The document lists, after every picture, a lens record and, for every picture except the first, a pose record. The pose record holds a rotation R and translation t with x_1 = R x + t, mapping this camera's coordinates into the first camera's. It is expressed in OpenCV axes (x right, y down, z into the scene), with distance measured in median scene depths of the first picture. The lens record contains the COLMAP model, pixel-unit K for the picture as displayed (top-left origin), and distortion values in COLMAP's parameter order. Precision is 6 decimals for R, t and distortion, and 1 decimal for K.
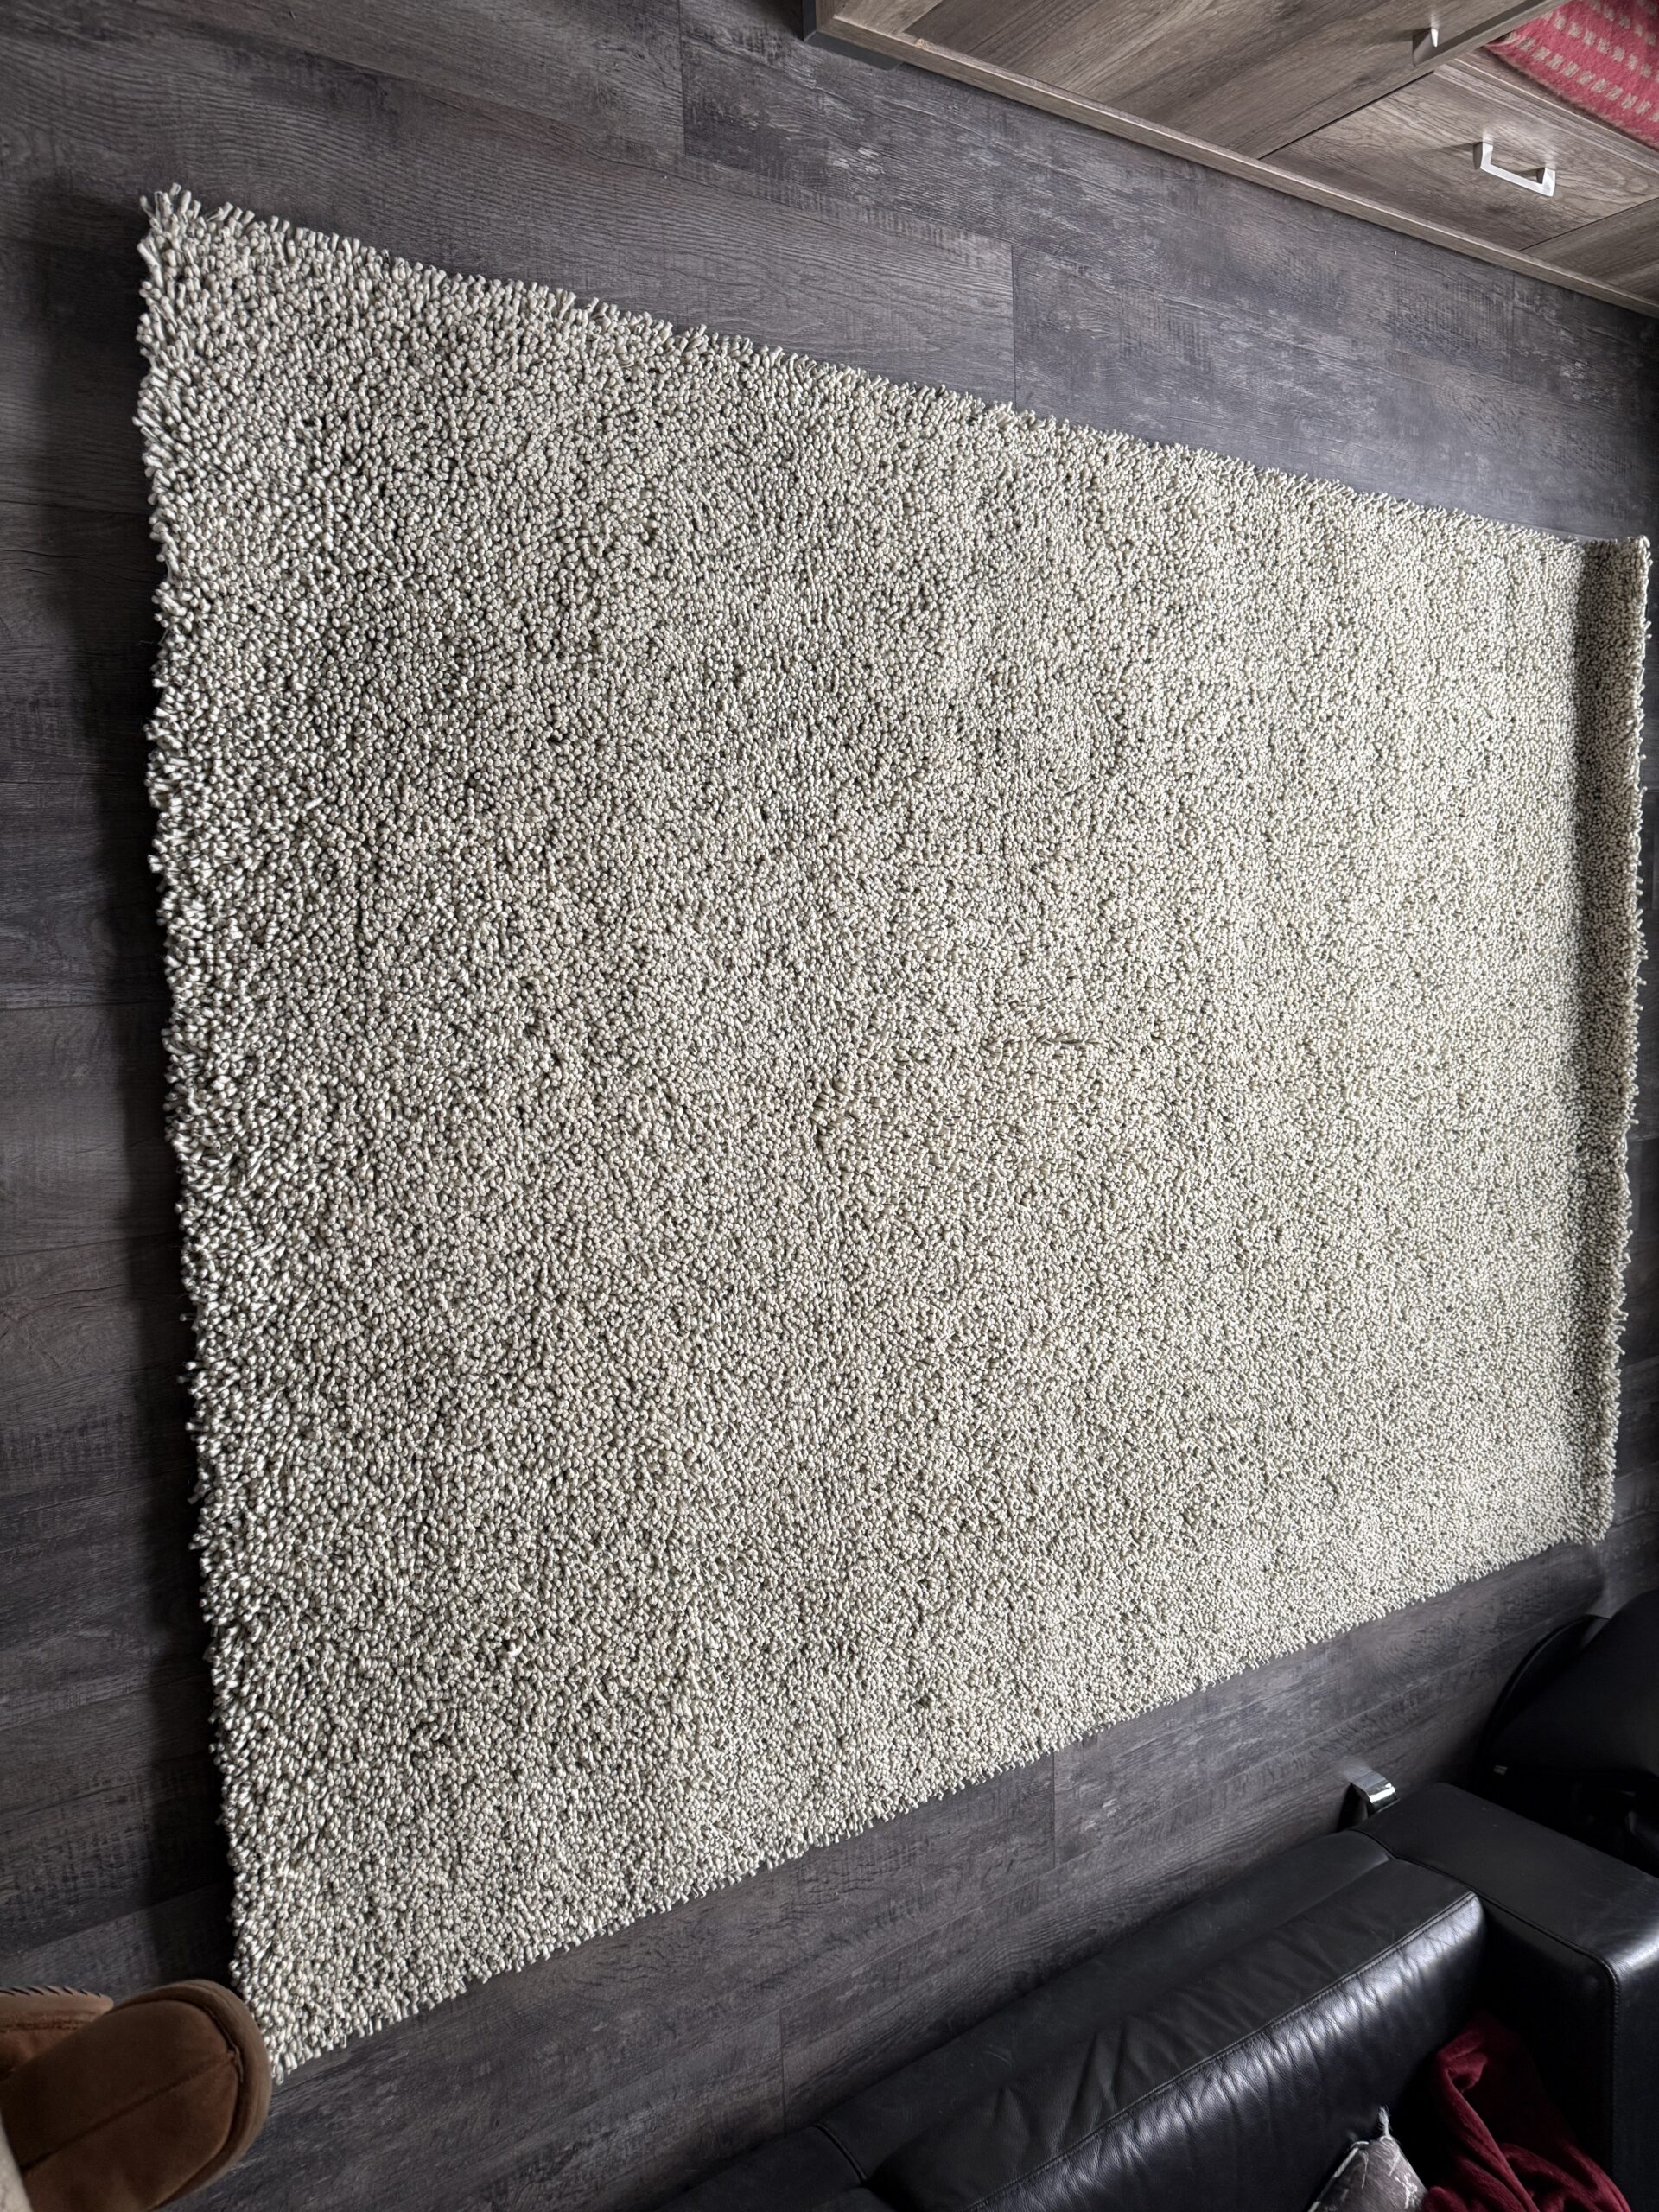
lens RADIAL K [[1546.0, 0, 822.2], [0, 1546.0, 1112.6], [0, 0, 1]] dist [0.030900, -0.034275]
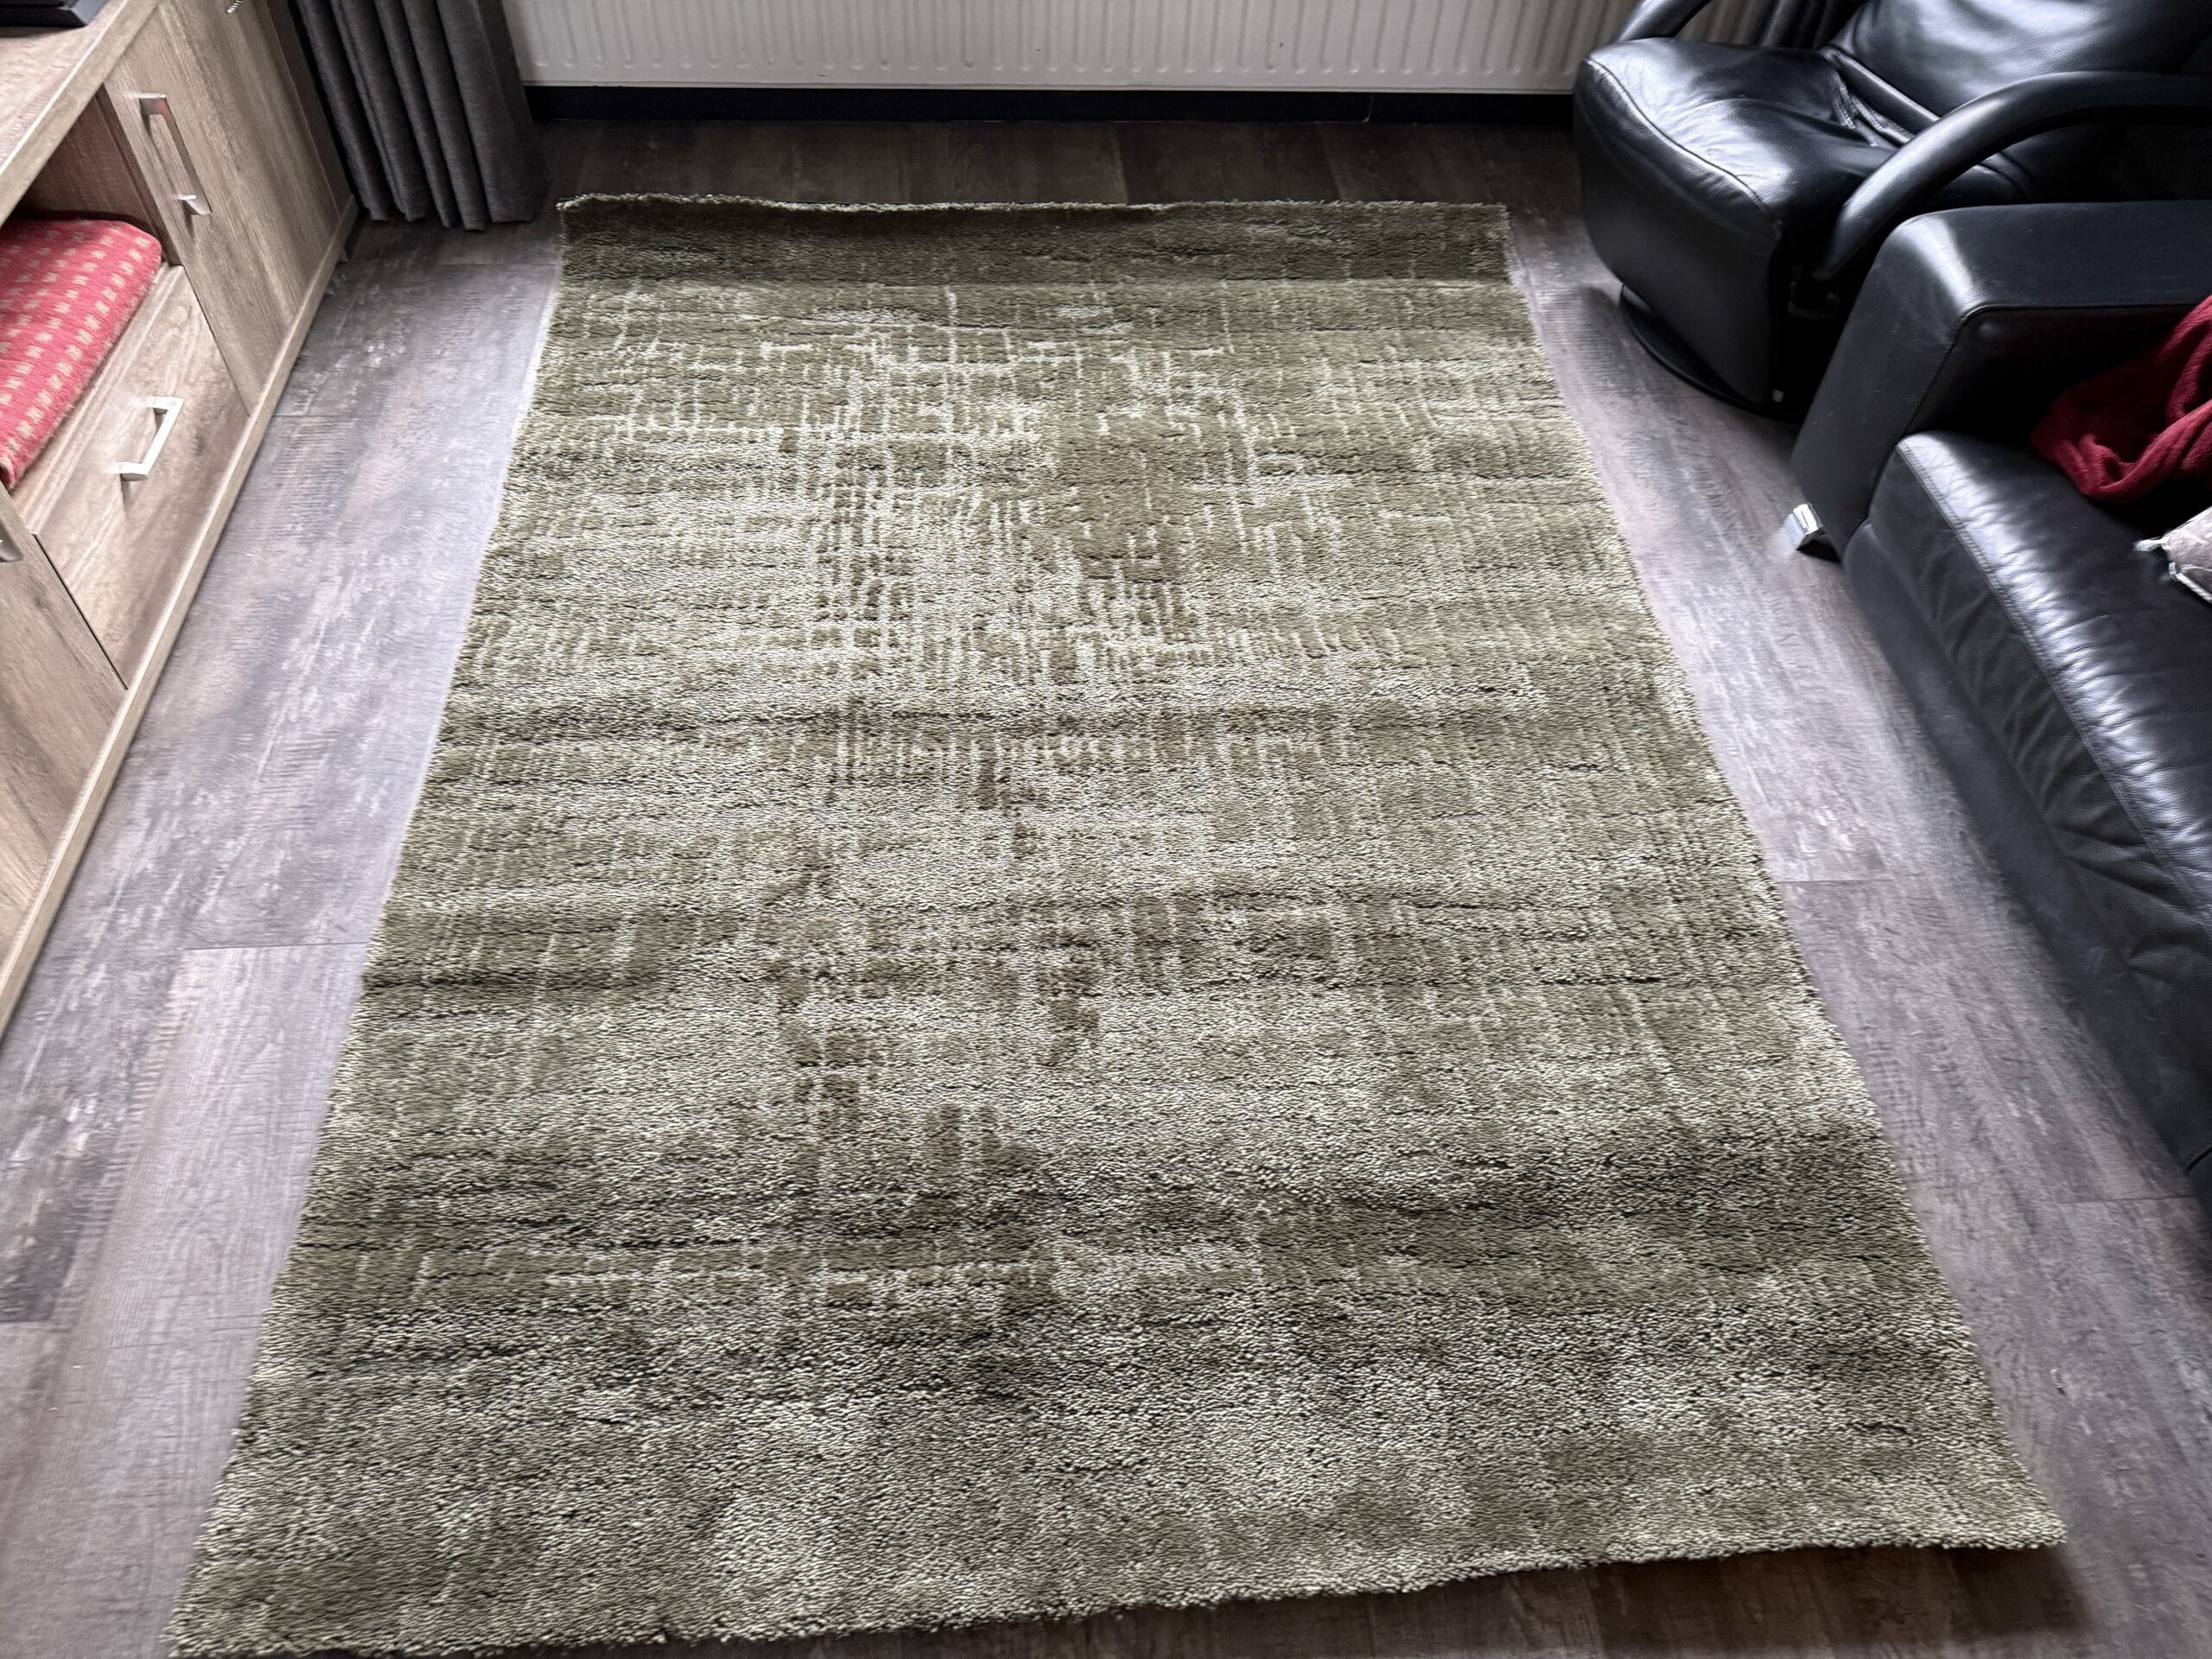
lens RADIAL K [[1546.0, 0, 1099.0], [0, 1546.0, 831.1], [0, 0, 1]] dist [0.030900, -0.034275]
pose [[0.000878, -0.996048, 0.088817, 0.135706], [0.998714, -0.003629, -0.050573, 0.080840], [0.050695, 0.088747, 0.994763, 0.061597]]
